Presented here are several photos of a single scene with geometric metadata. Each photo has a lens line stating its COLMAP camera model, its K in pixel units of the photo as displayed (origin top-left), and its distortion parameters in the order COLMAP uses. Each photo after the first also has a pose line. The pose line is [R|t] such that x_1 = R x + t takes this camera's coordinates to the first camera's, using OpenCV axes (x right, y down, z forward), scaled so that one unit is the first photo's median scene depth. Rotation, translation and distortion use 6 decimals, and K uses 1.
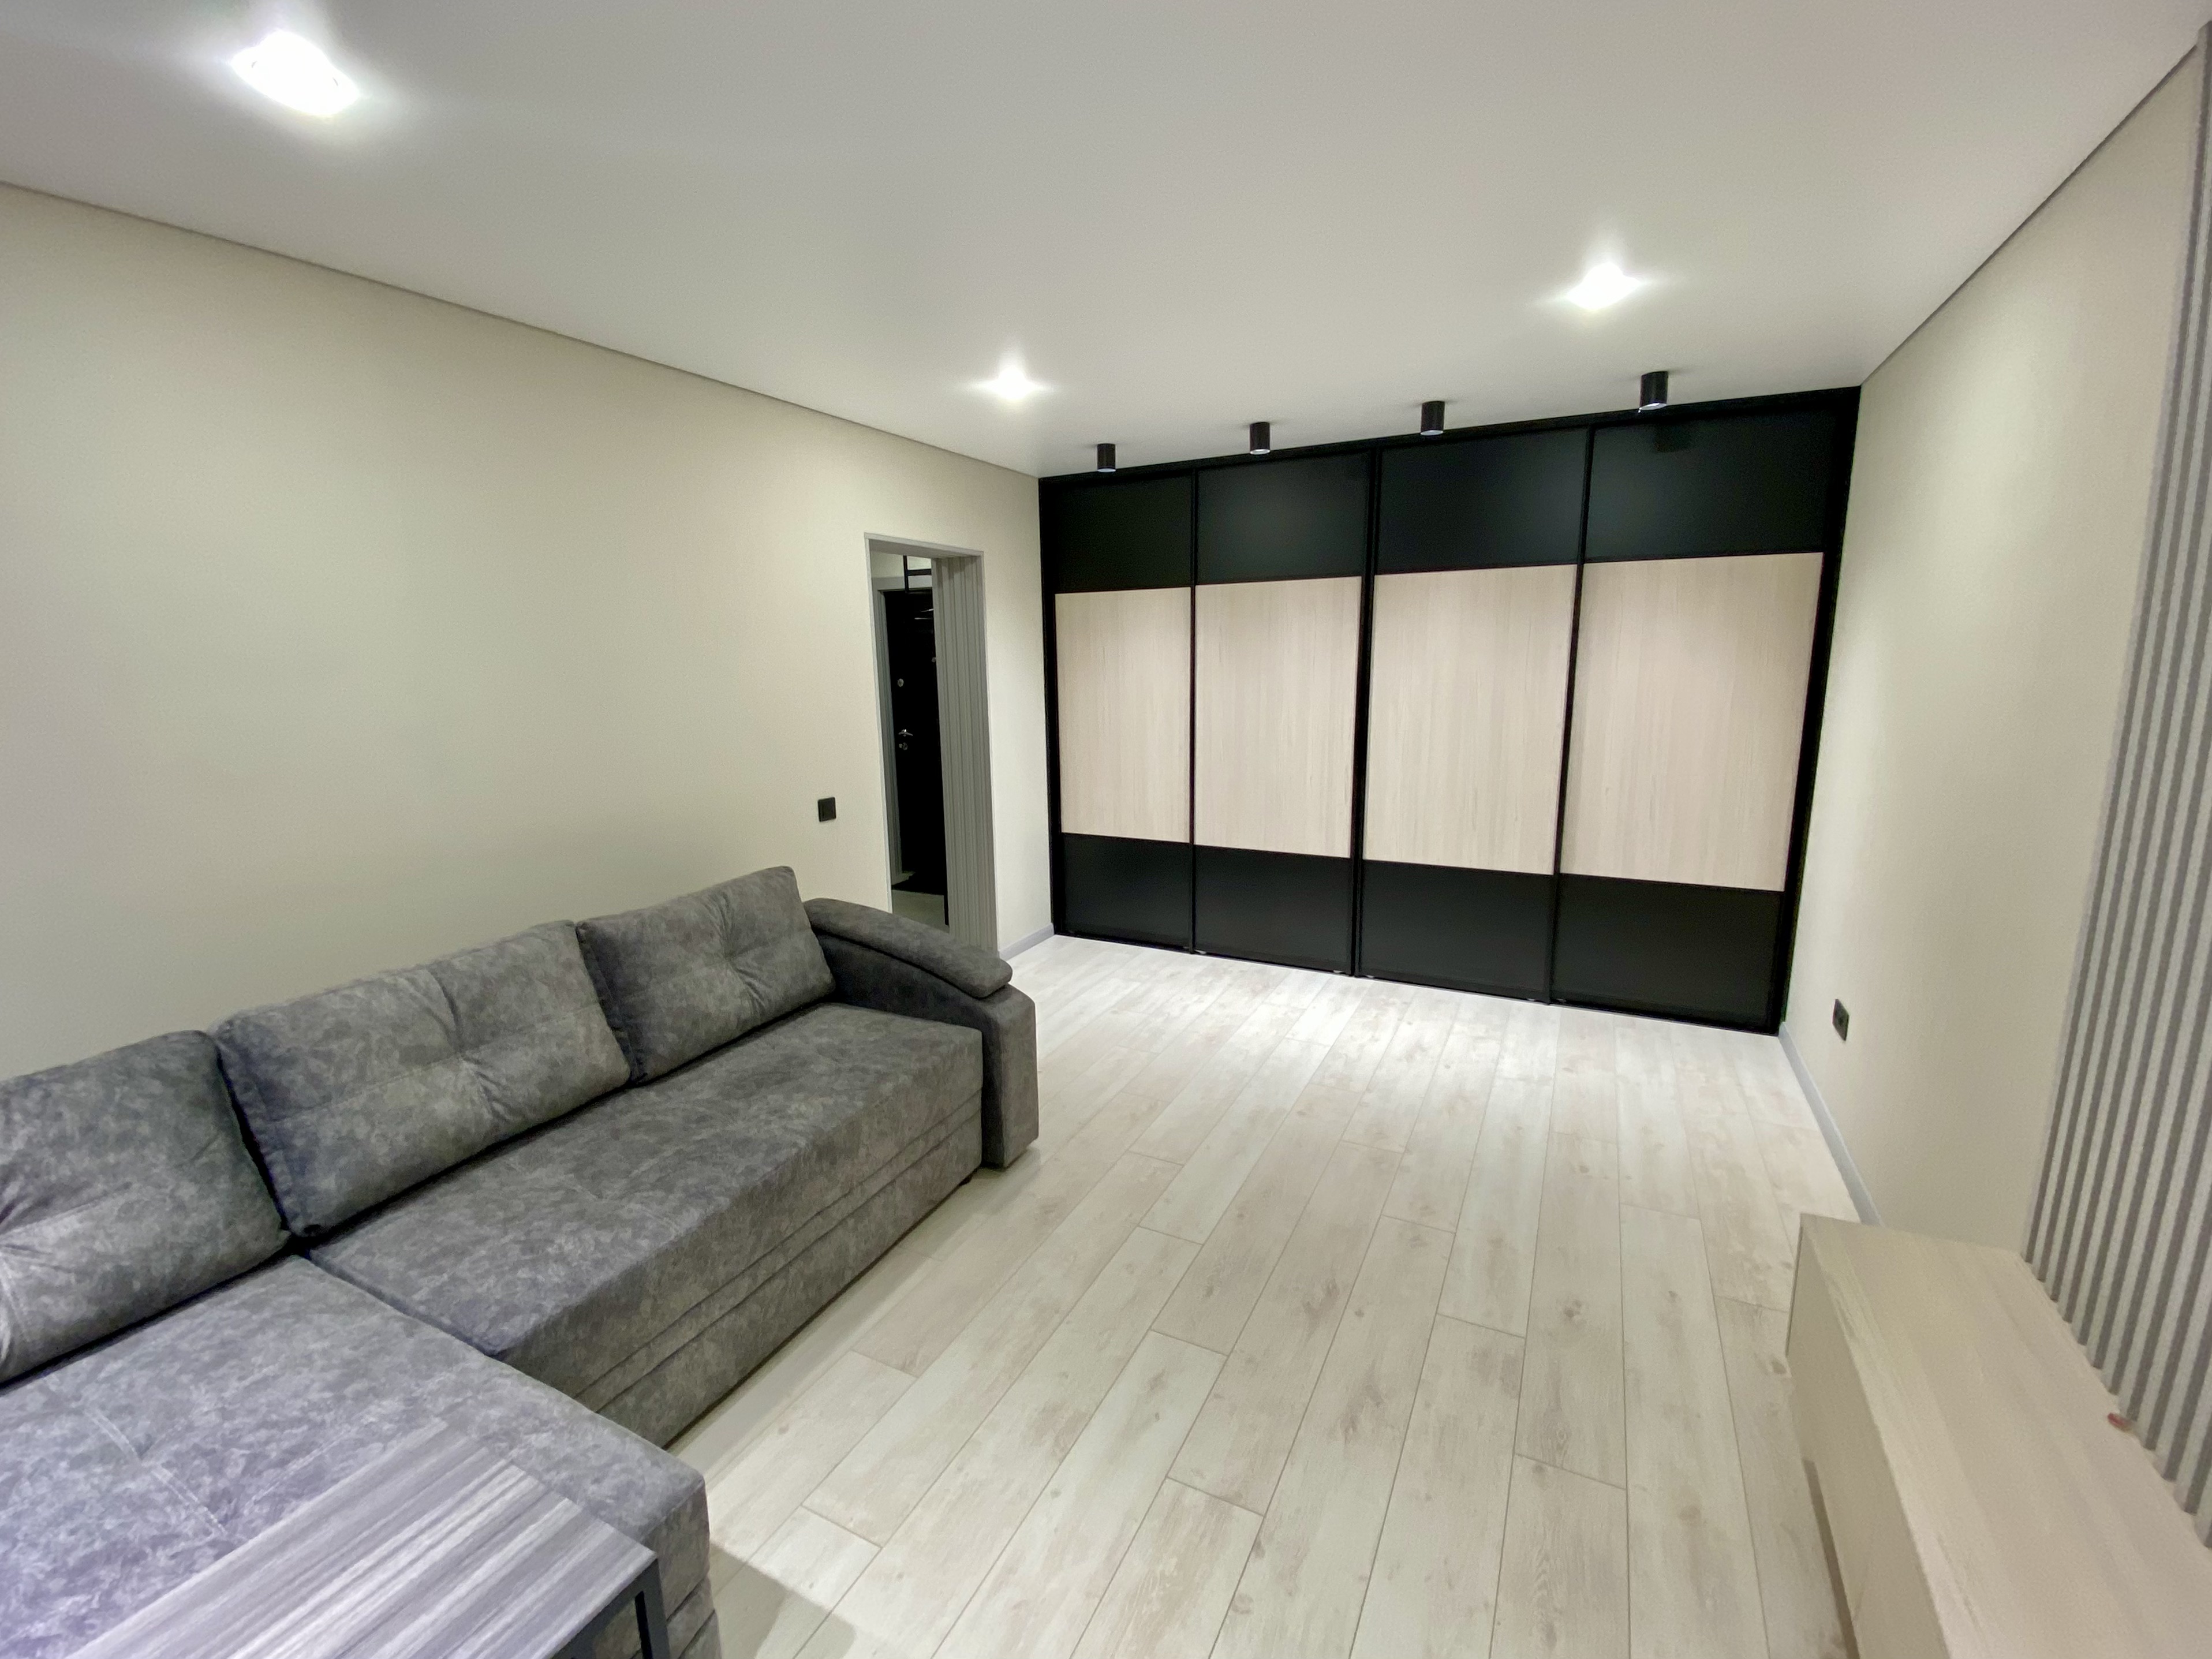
lens RADIAL K [[937.6, 0, 1106.0], [0, 937.6, 829.5], [0, 0, 1]] dist [0.016476, -0.024701]
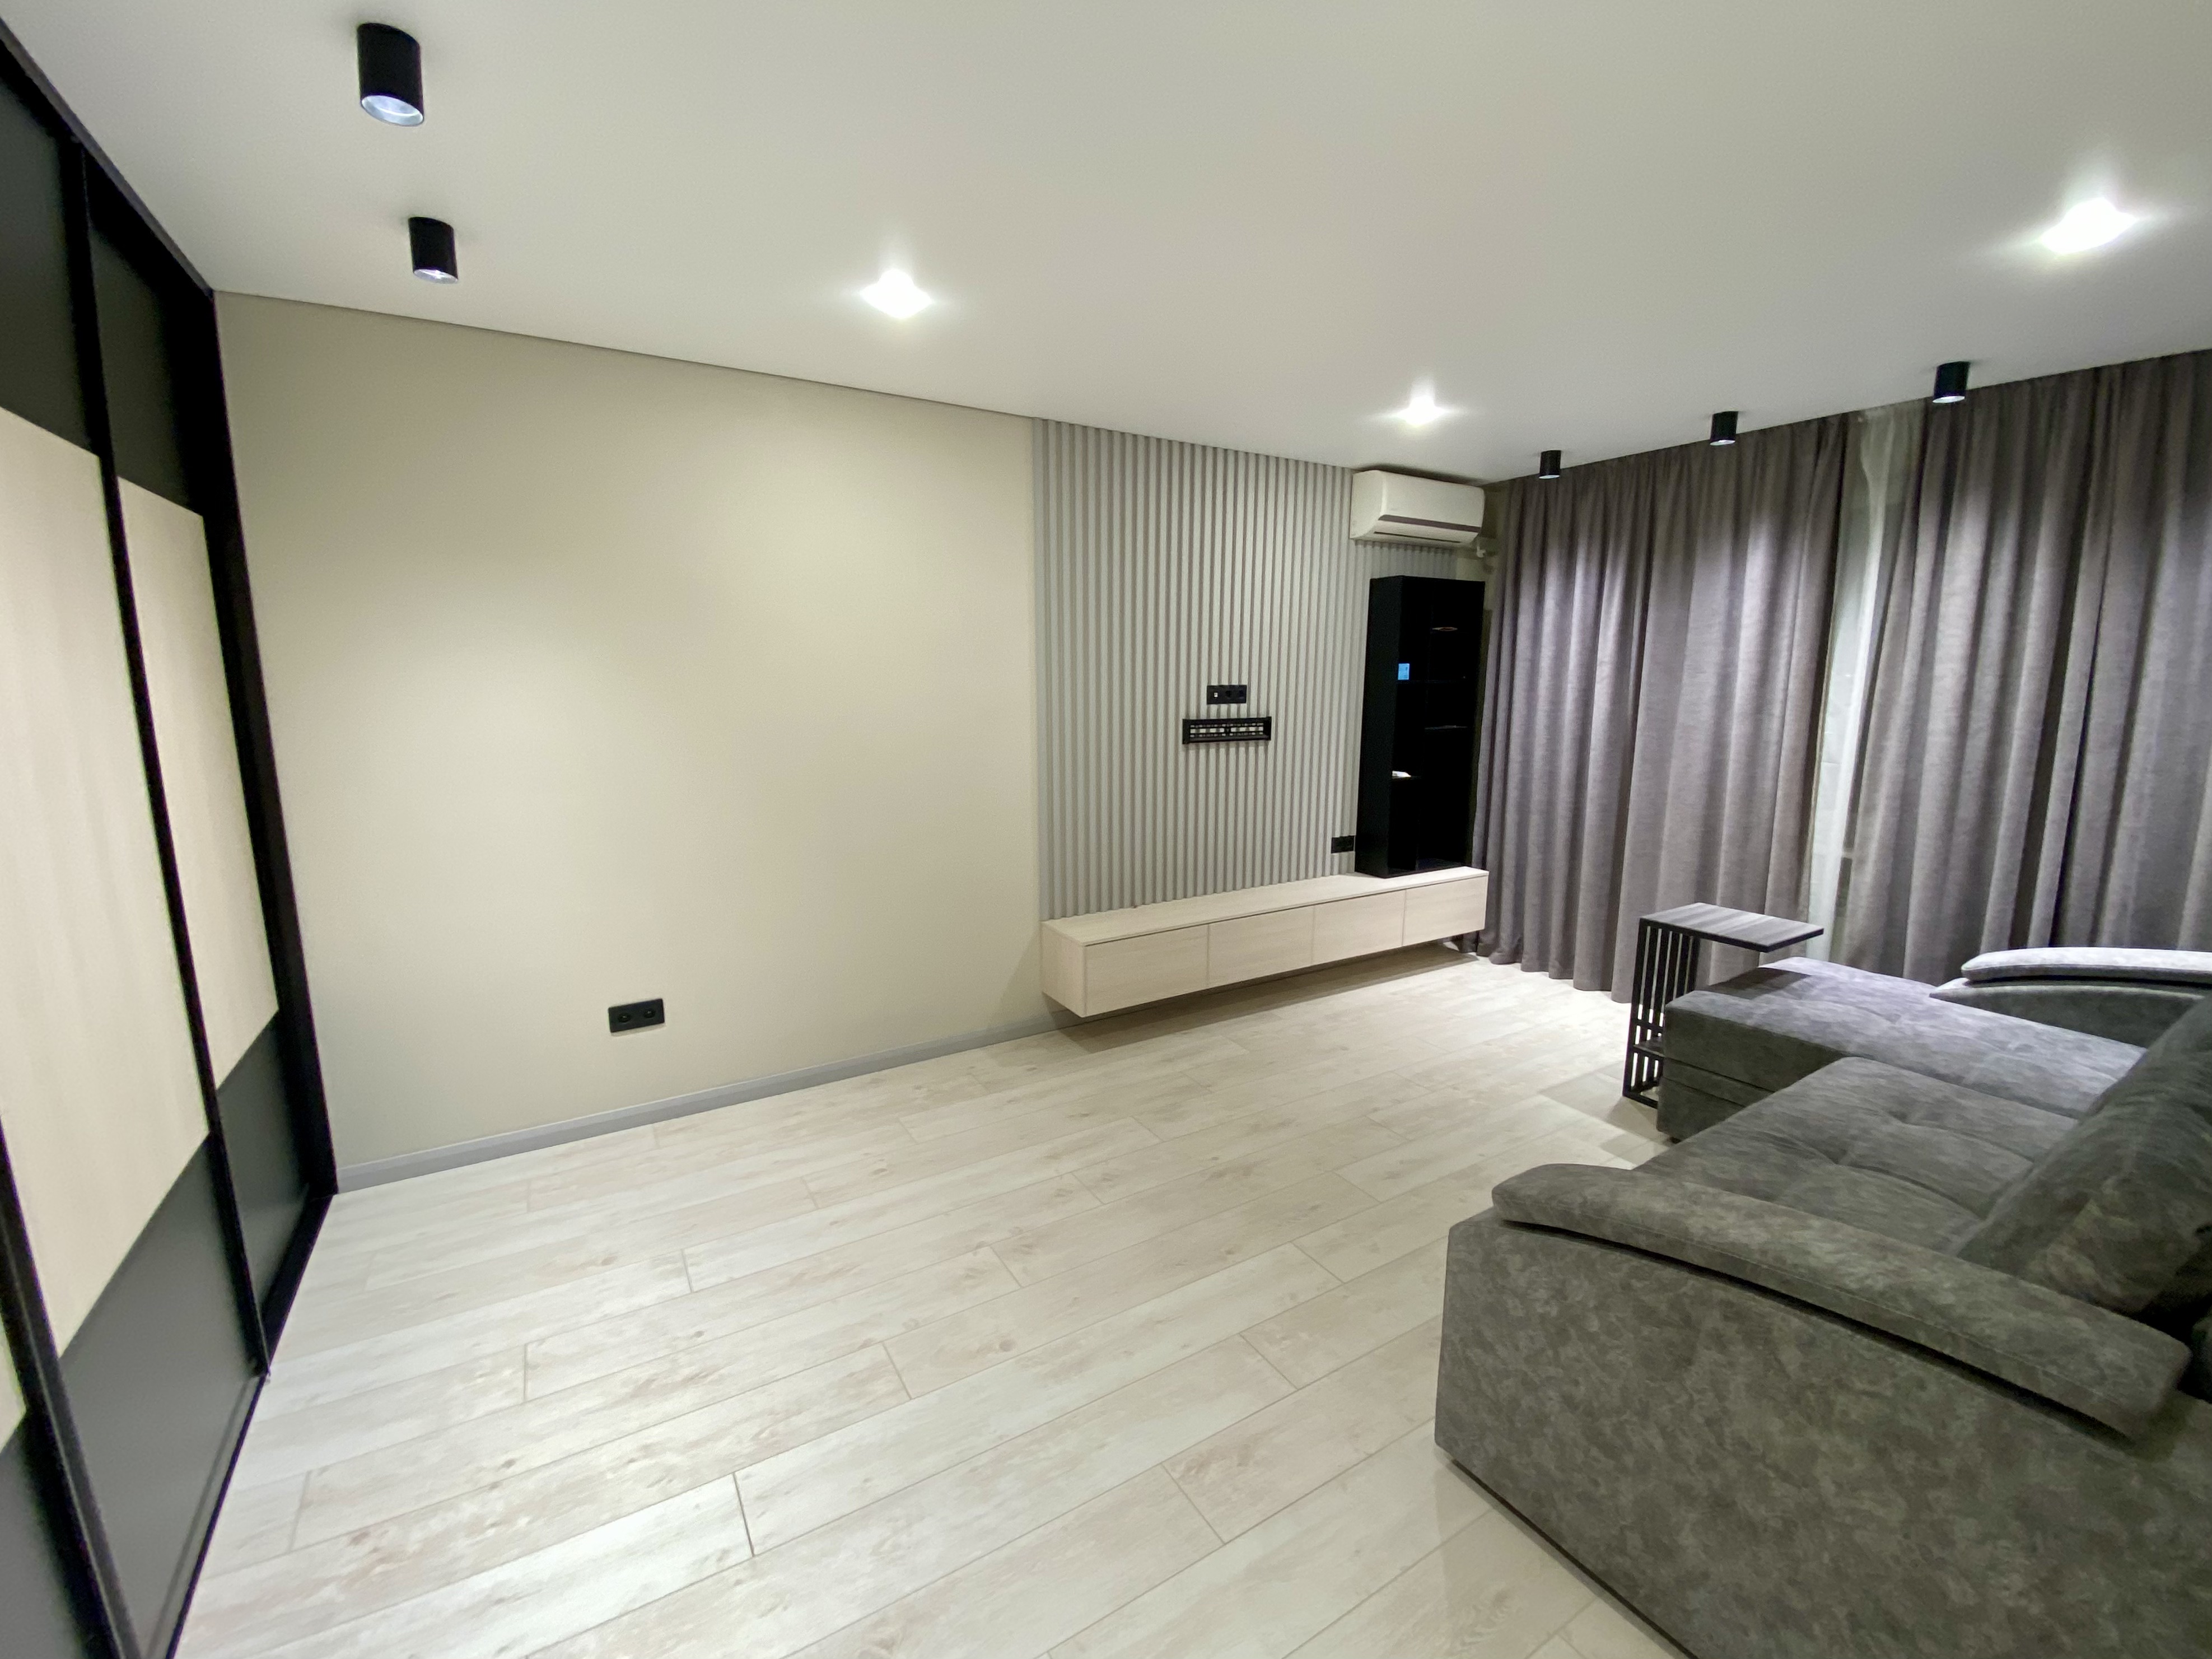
lens RADIAL K [[923.2, 0, 1108.6], [0, 923.2, 804.0], [0, 0, 1]] dist [0.100048, -0.054271]
pose [[-0.853980, -0.061118, 0.516703, -0.225674], [0.104613, 0.952628, 0.285580, -0.314032], [-0.509680, 0.297933, -0.807132, 1.795902]]
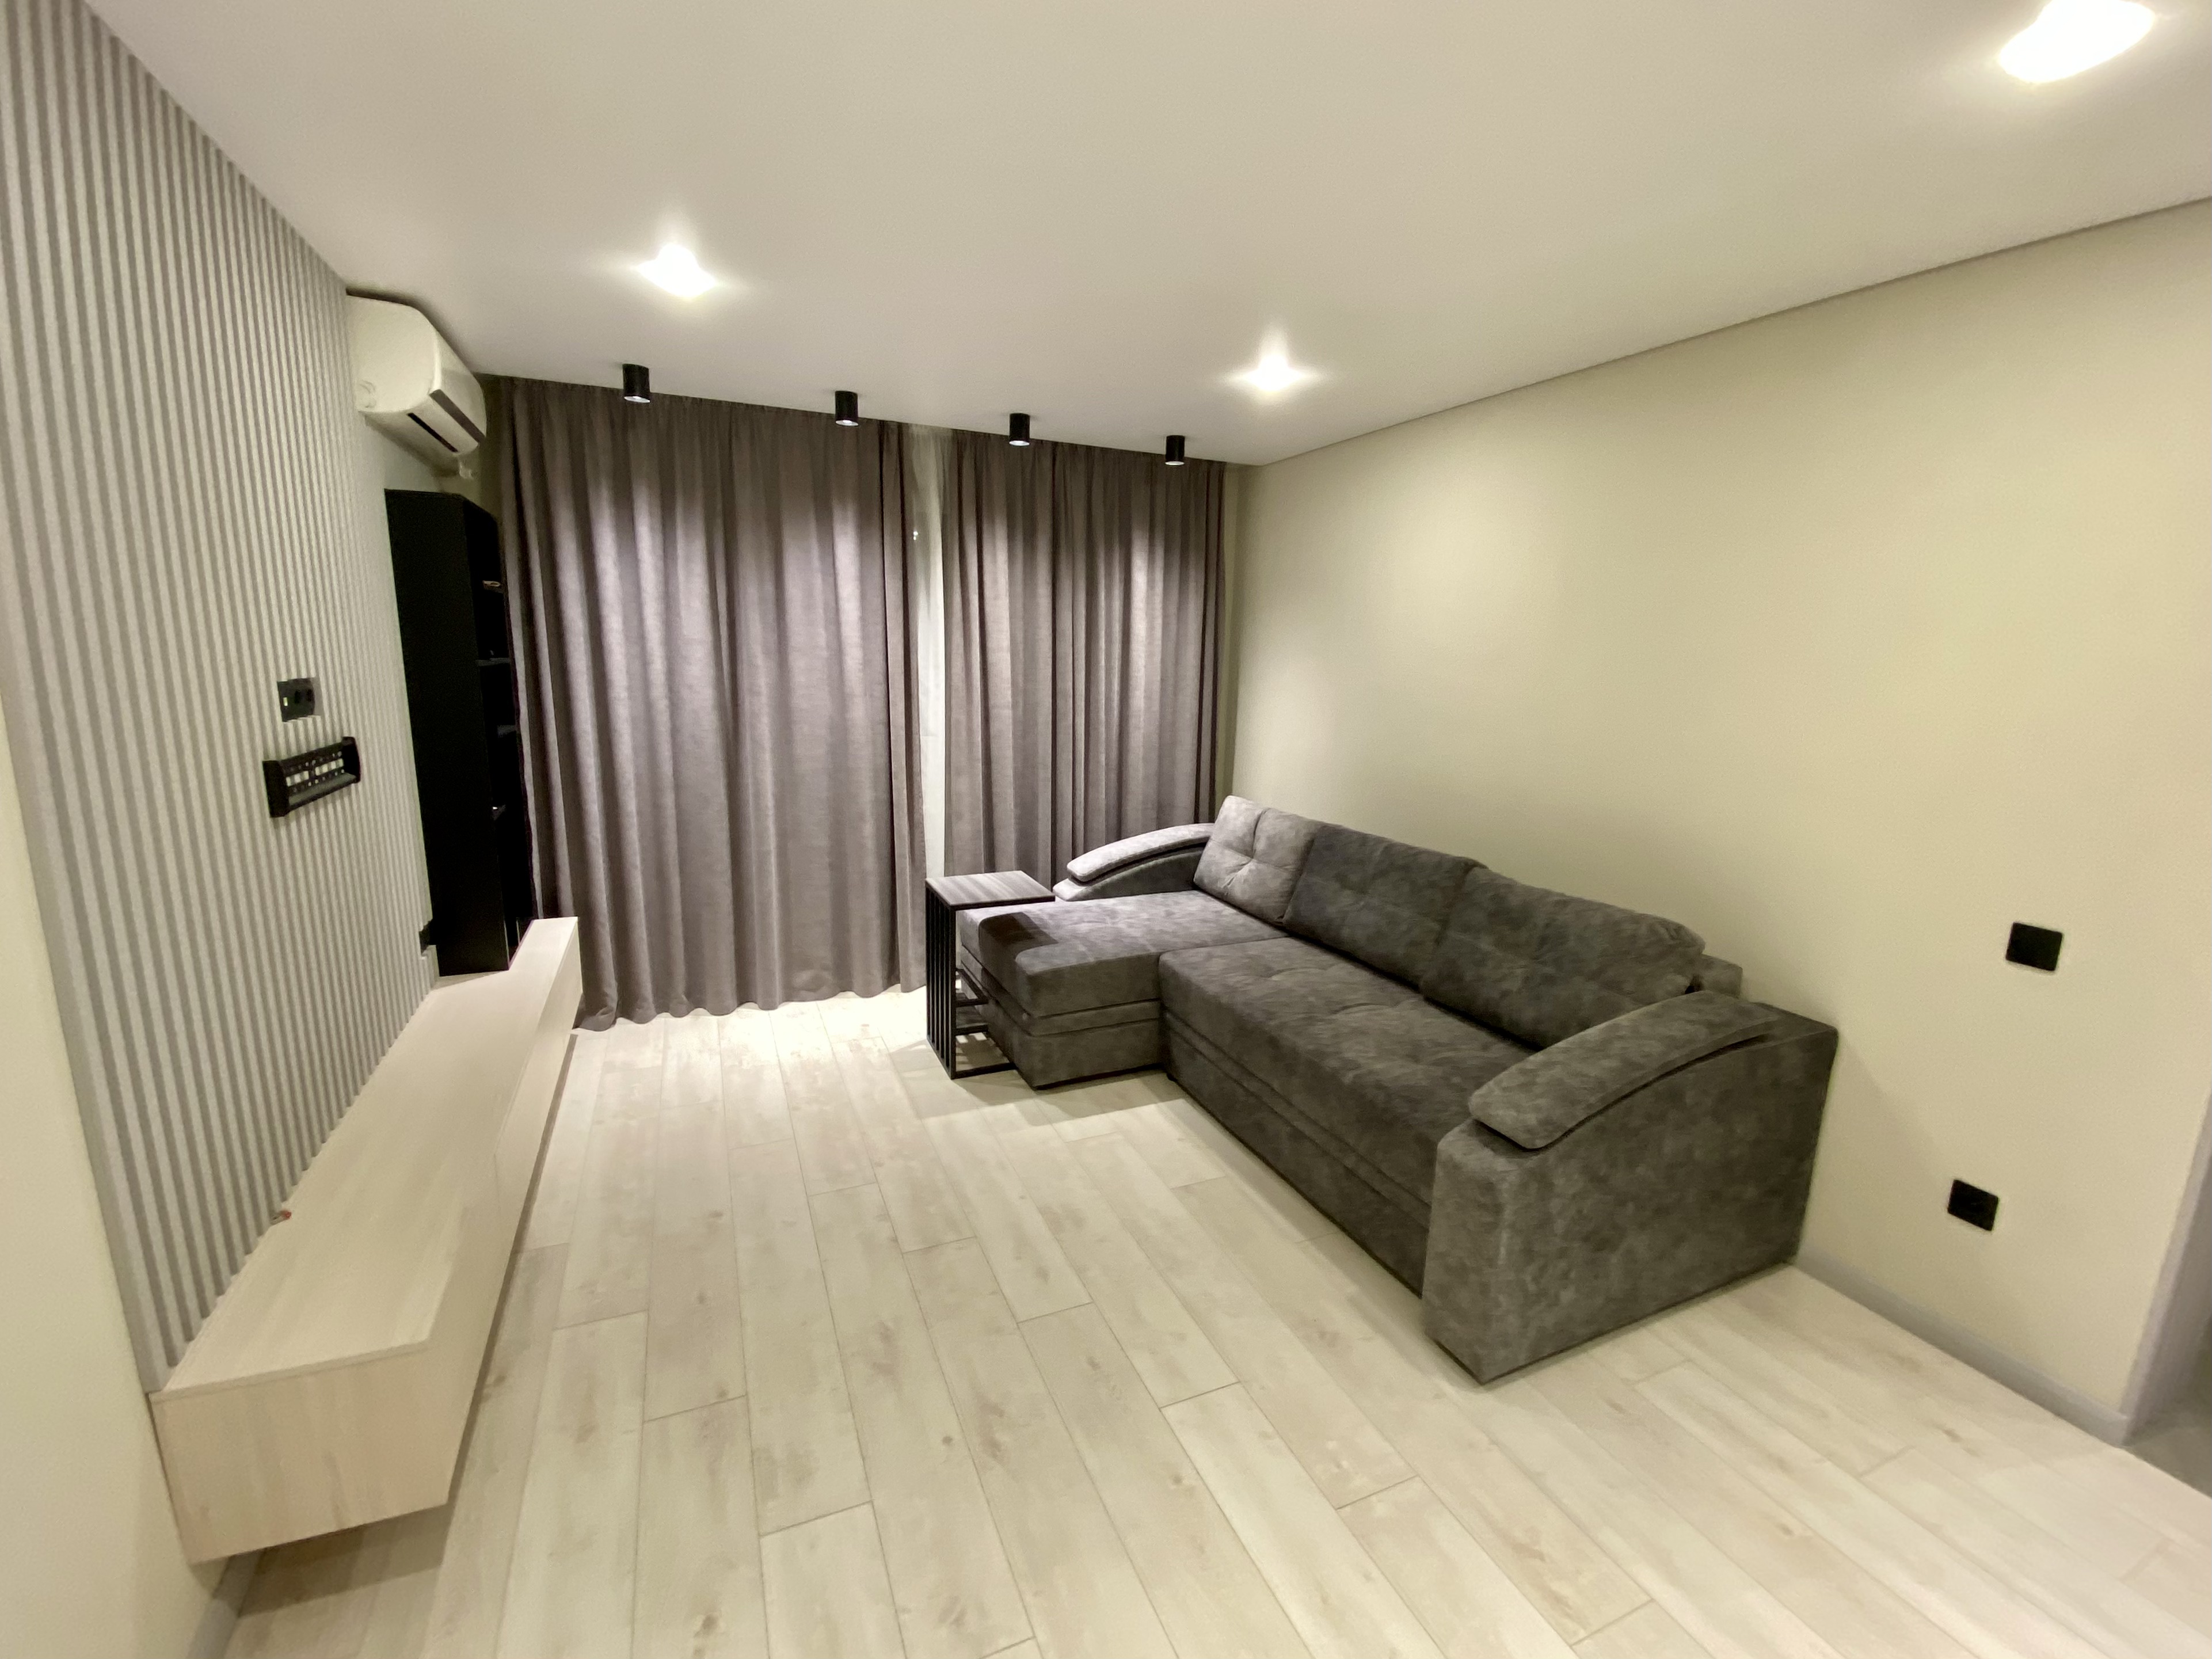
lens RADIAL K [[937.6, 0, 1106.0], [0, 937.6, 829.5], [0, 0, 1]] dist [0.016476, -0.024701]
pose [[-0.635889, 0.150220, -0.757020, 0.660959], [-0.150721, 0.937817, 0.312701, -0.251239], [0.756920, 0.312942, -0.573706, 1.281998]]
